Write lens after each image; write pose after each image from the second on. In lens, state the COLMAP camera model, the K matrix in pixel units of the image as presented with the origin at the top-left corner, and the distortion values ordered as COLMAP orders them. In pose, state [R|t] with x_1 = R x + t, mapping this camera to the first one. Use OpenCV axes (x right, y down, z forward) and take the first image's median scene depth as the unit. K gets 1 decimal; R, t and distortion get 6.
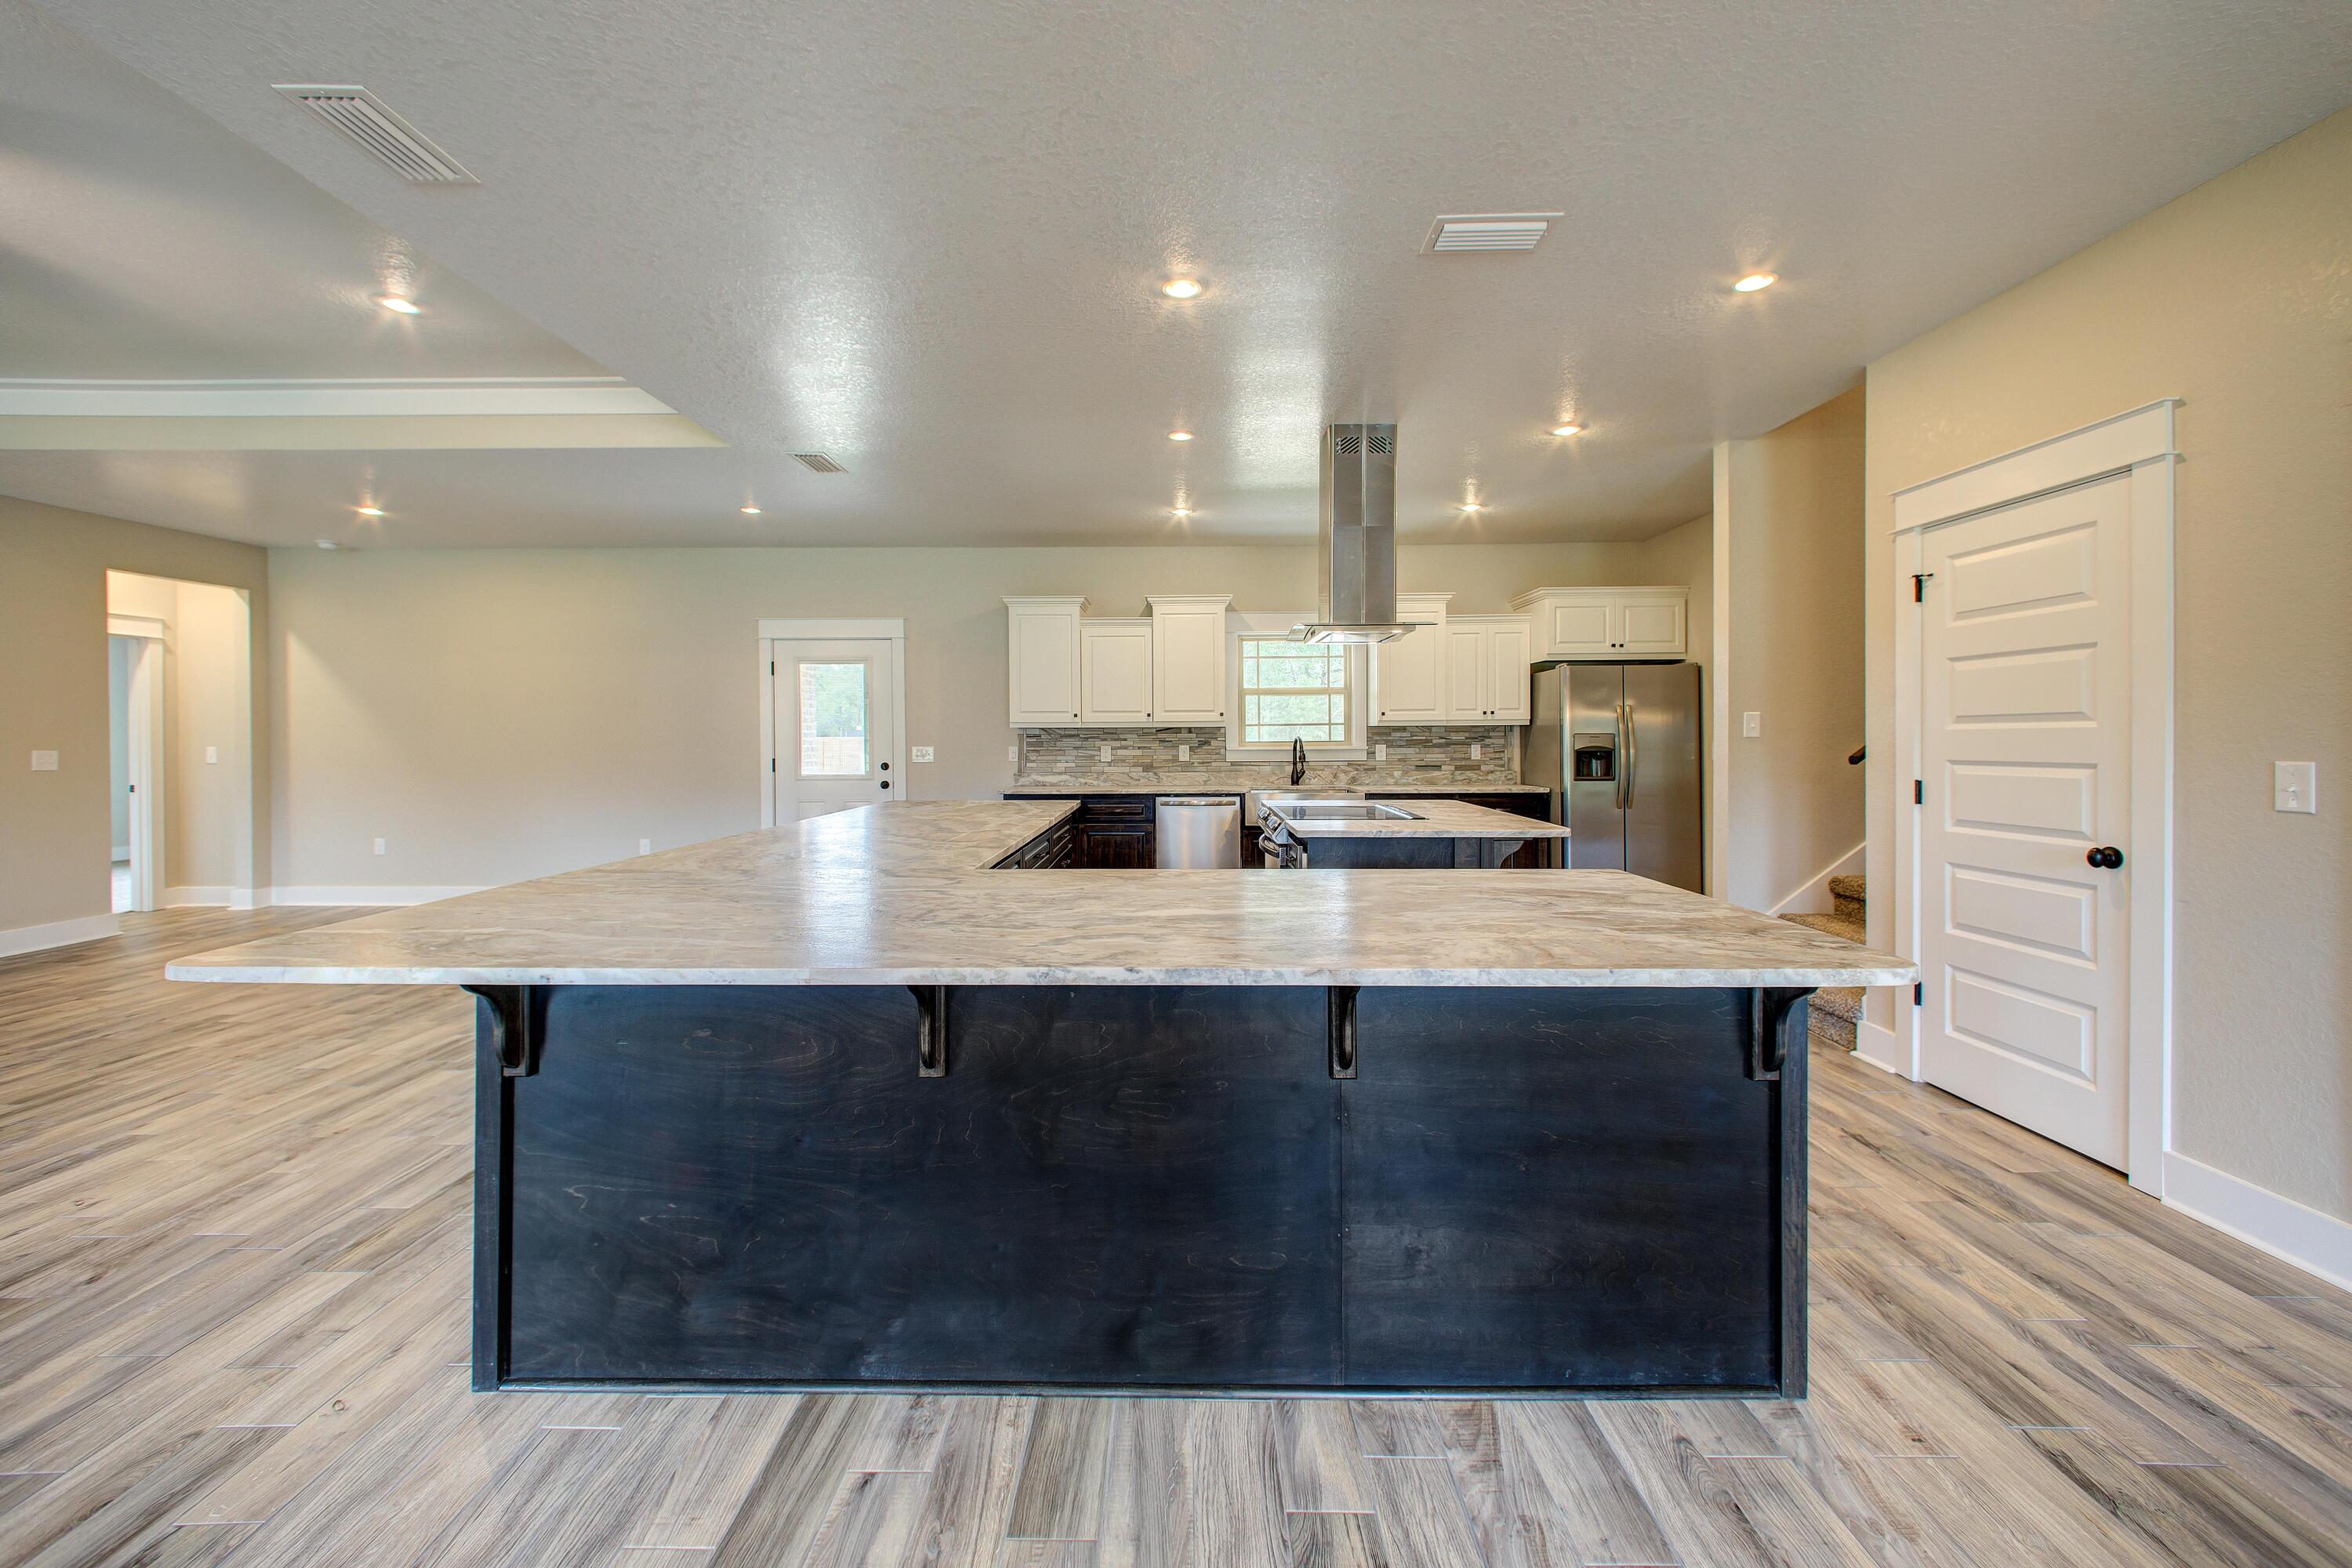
lens RADIAL K [[928.8, 0, 1174.1], [0, 928.8, 749.8], [0, 0, 1]] dist [0.026341, -0.000085]
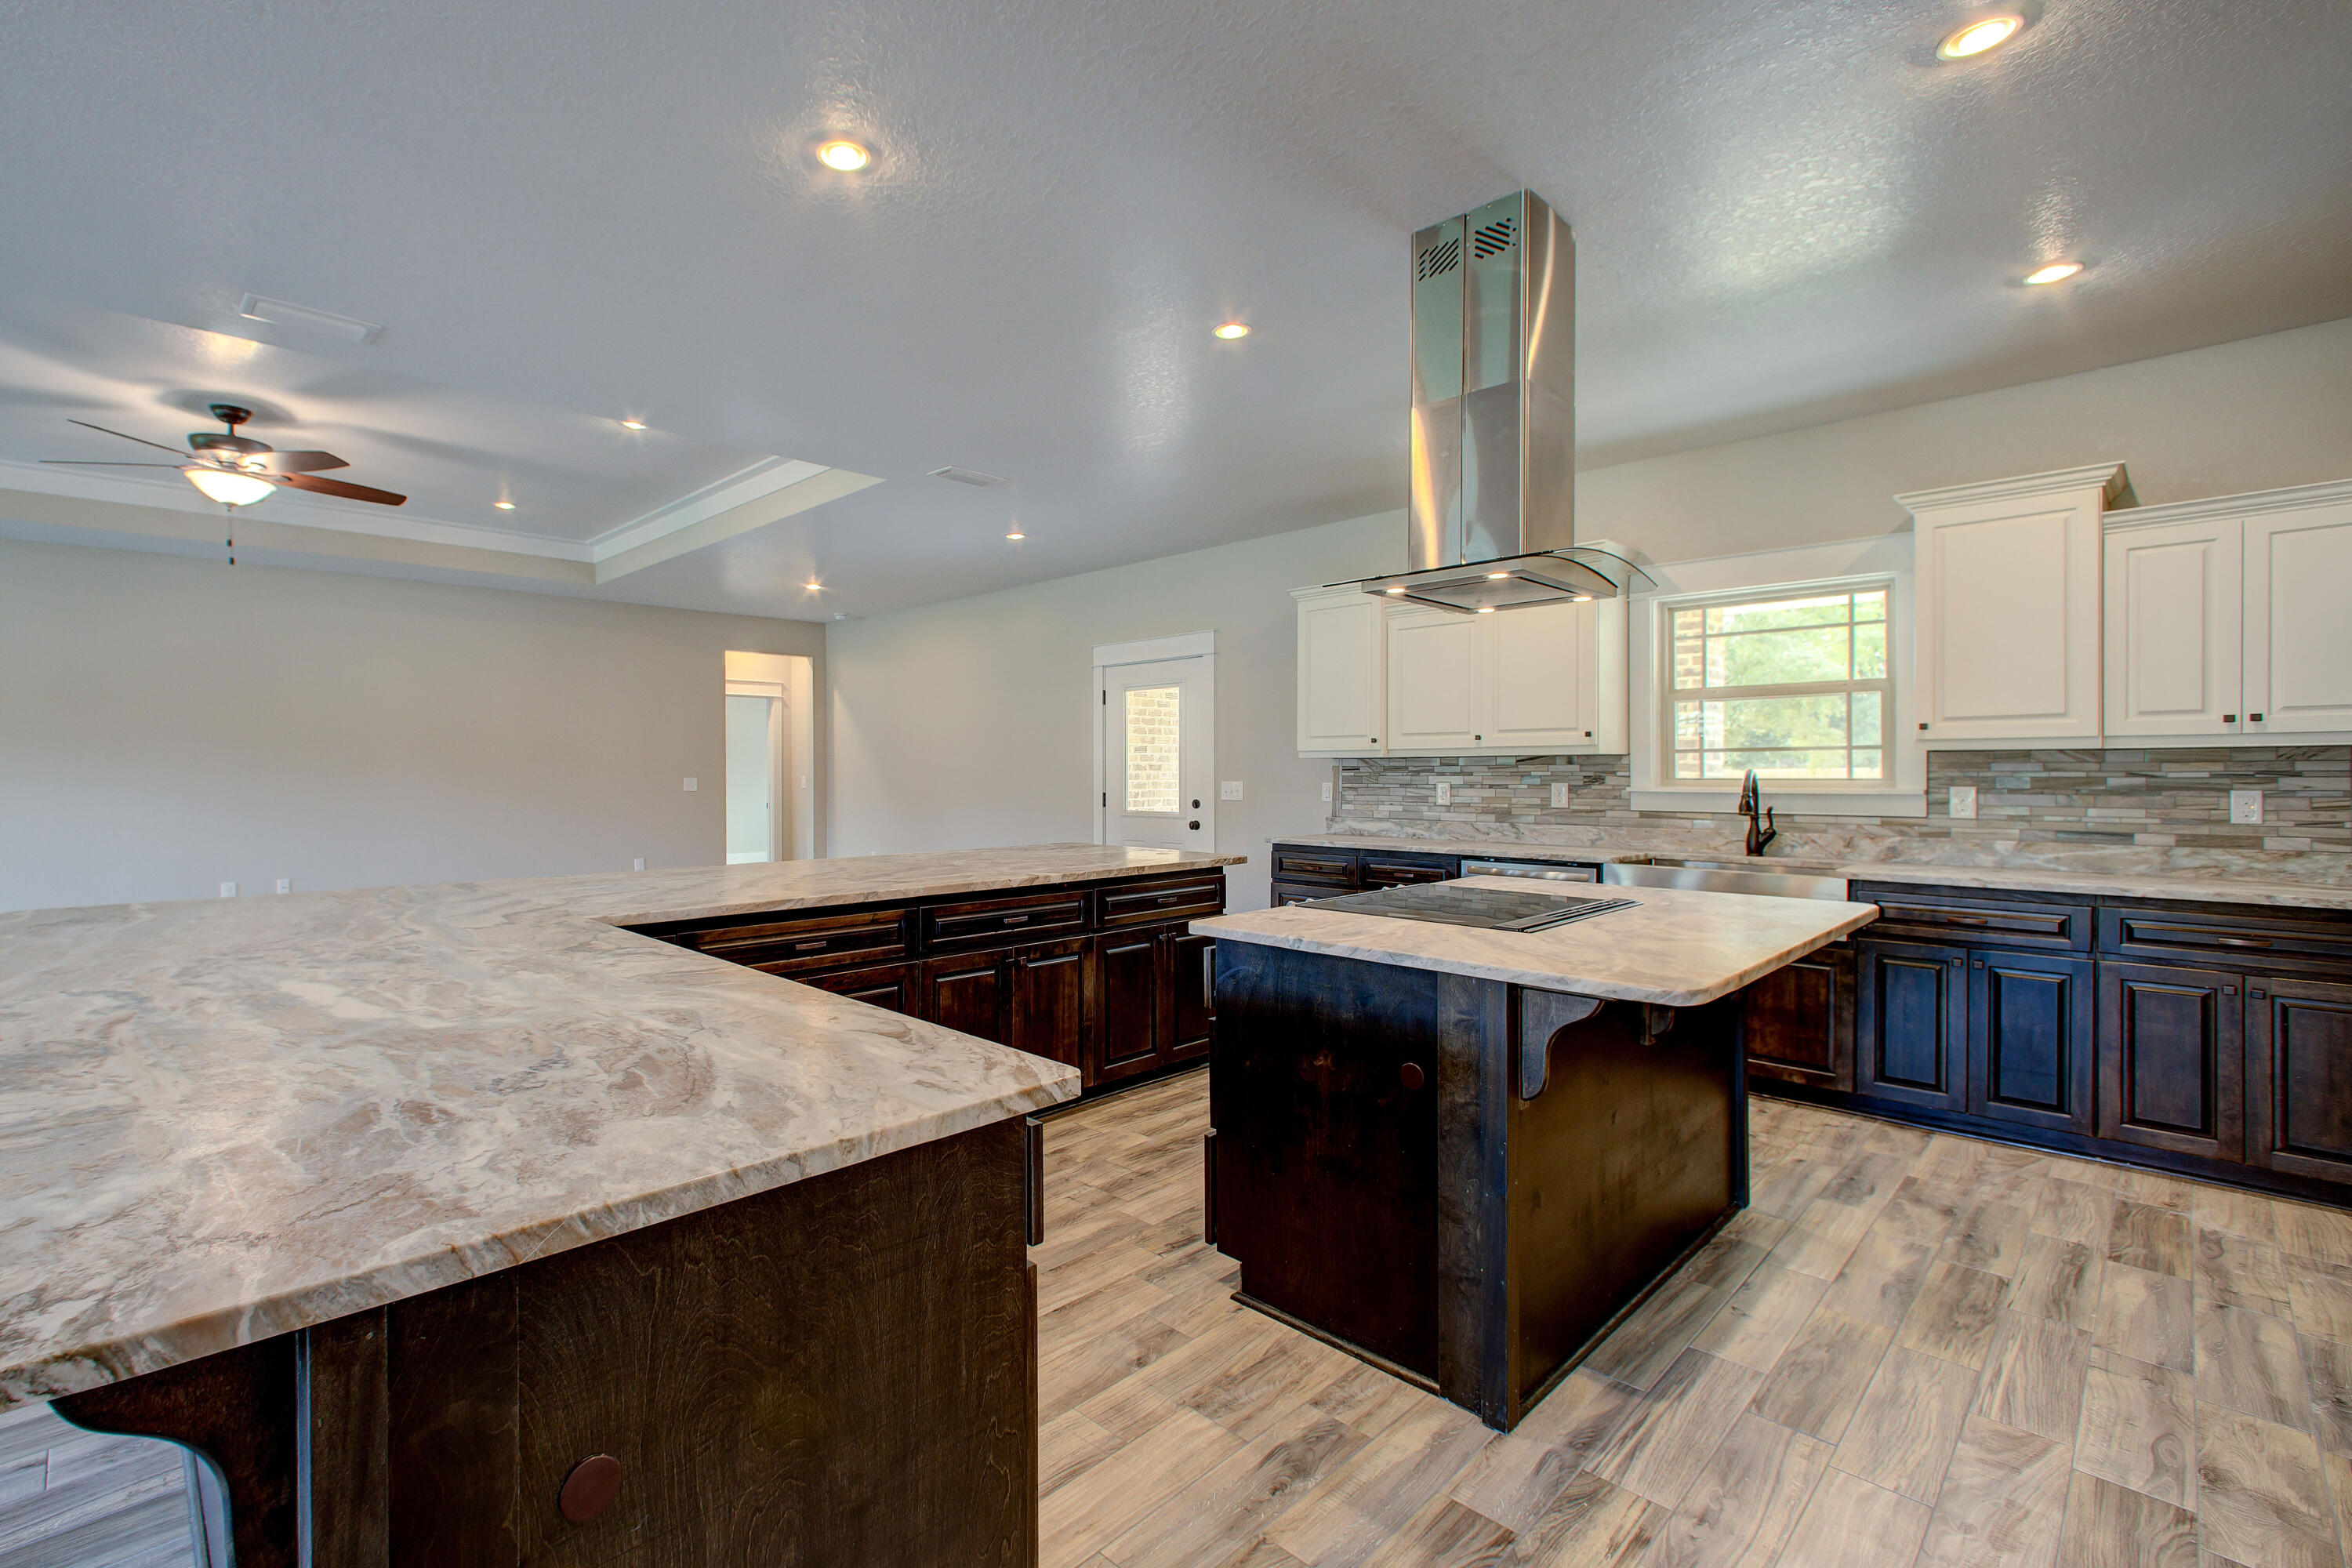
lens RADIAL K [[1058.2, 0, 1028.8], [0, 1058.2, 779.4], [0, 0, 1]] dist [-0.010827, 0.005718]
pose [[0.674986, 0.010180, -0.737761, 0.302981], [-0.011221, 0.999931, 0.003531, -0.006076], [0.737745, 0.005895, 0.675053, 0.233828]]
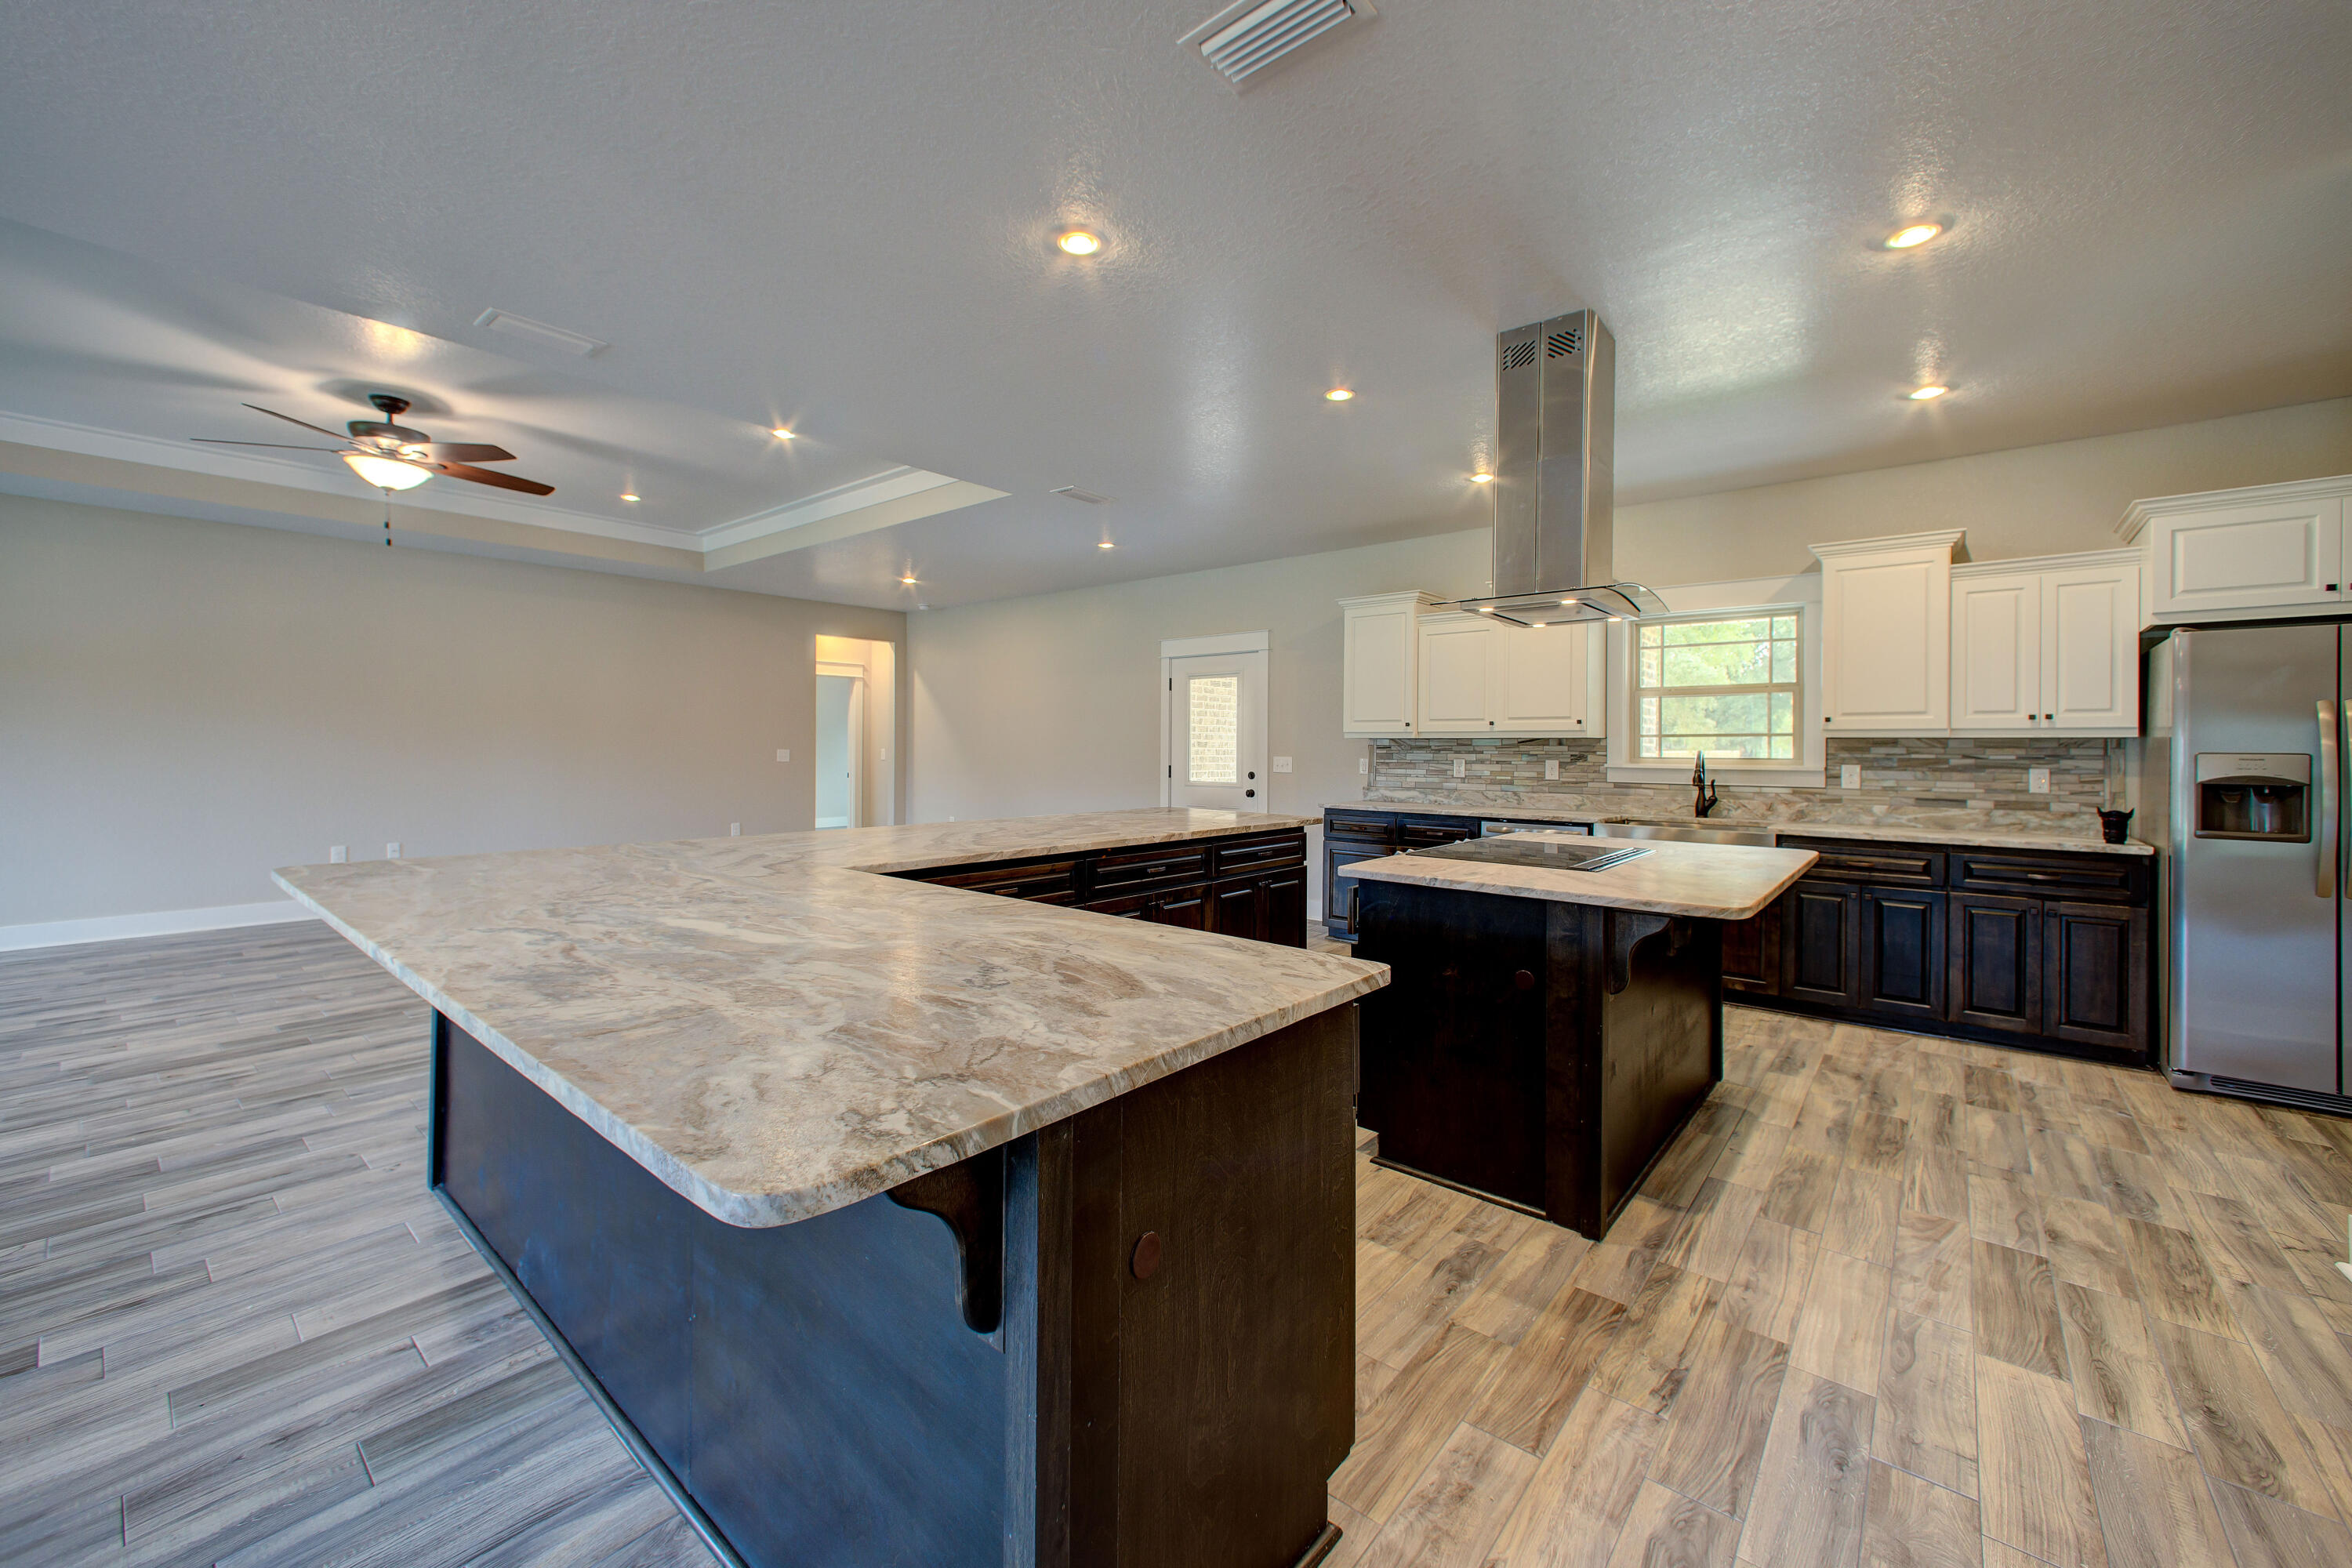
lens RADIAL K [[935.7, 0, 1170.9], [0, 935.7, 752.5], [0, 0, 1]] dist [-0.001437, 0.000182]
pose [[0.770384, 0.014494, -0.637415, 0.275567], [-0.019774, 0.999804, -0.001164, -0.004223], [0.637273, 0.013501, 0.770520, 0.157466]]
